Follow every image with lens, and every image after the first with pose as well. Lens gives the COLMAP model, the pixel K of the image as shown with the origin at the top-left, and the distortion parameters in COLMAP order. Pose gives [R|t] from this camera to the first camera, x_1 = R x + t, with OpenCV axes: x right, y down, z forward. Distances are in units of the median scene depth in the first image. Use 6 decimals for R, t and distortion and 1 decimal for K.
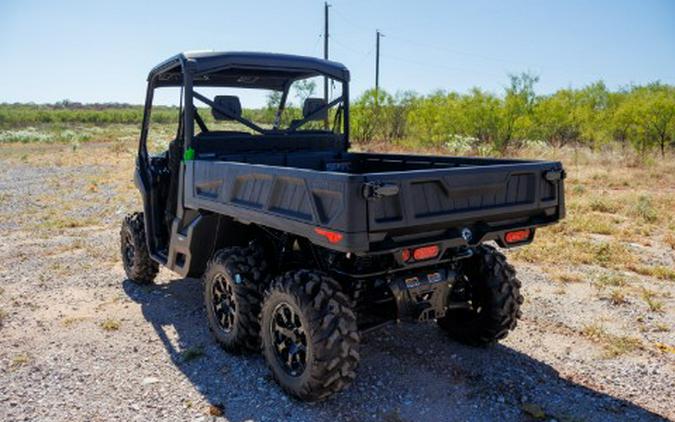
lens RADIAL K [[562.1, 0, 337.5], [0, 562.1, 211.0], [0, 0, 1]] dist [-0.008536, -0.002742]
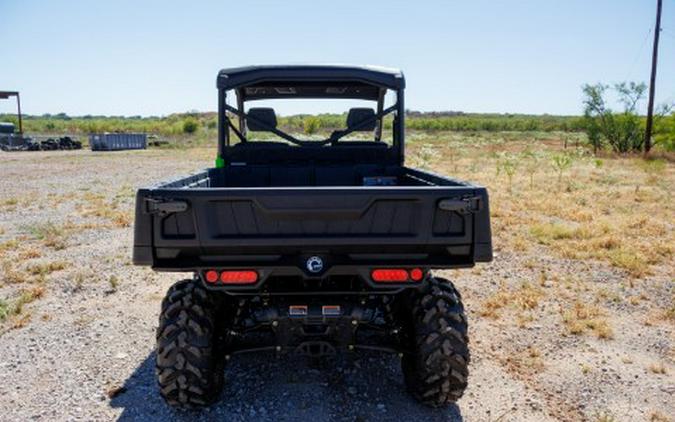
lens RADIAL K [[560.3, 0, 337.5], [0, 560.3, 211.0], [0, 0, 1]] dist [-0.004196, 0.006567]
pose [[0.841817, 0.077725, -0.534138, 0.492590], [-0.084682, 0.996341, 0.011522, -0.036802], [0.533079, 0.035533, 0.845319, 0.193105]]
